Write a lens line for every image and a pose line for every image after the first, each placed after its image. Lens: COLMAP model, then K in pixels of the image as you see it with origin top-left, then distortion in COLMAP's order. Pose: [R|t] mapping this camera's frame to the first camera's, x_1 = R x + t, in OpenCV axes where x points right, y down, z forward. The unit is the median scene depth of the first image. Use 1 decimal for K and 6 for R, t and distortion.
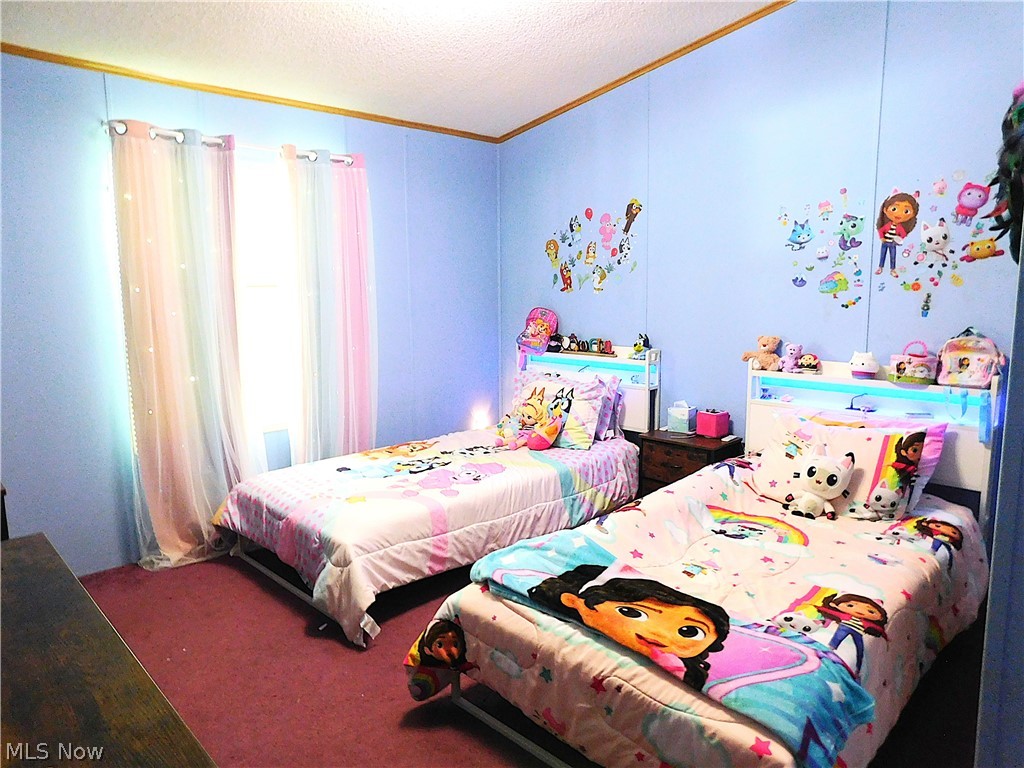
lens RADIAL K [[674.8, 0, 517.3], [0, 674.8, 382.1], [0, 0, 1]] dist [-0.075046, 0.059313]
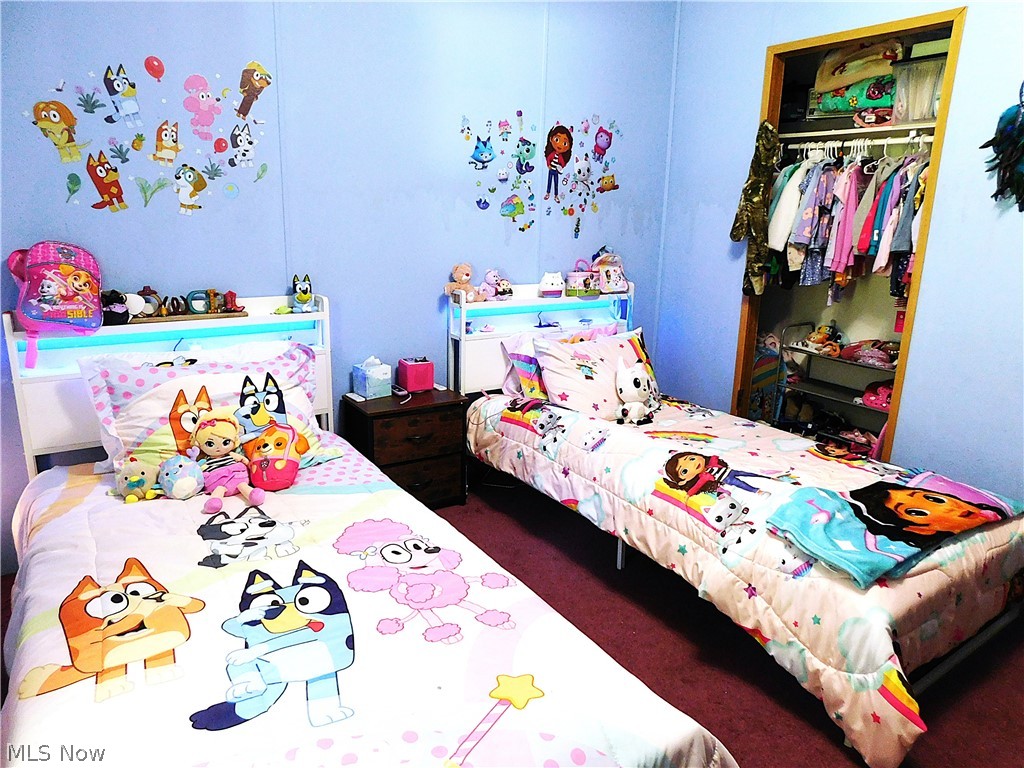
lens RADIAL K [[674.8, 0, 517.3], [0, 674.8, 382.1], [0, 0, 1]] dist [-0.075046, 0.059313]
pose [[0.182745, -0.225777, 0.956885, -0.564853], [0.112314, 0.971697, 0.207823, -0.103221], [-0.976724, 0.069494, 0.202931, 0.823281]]
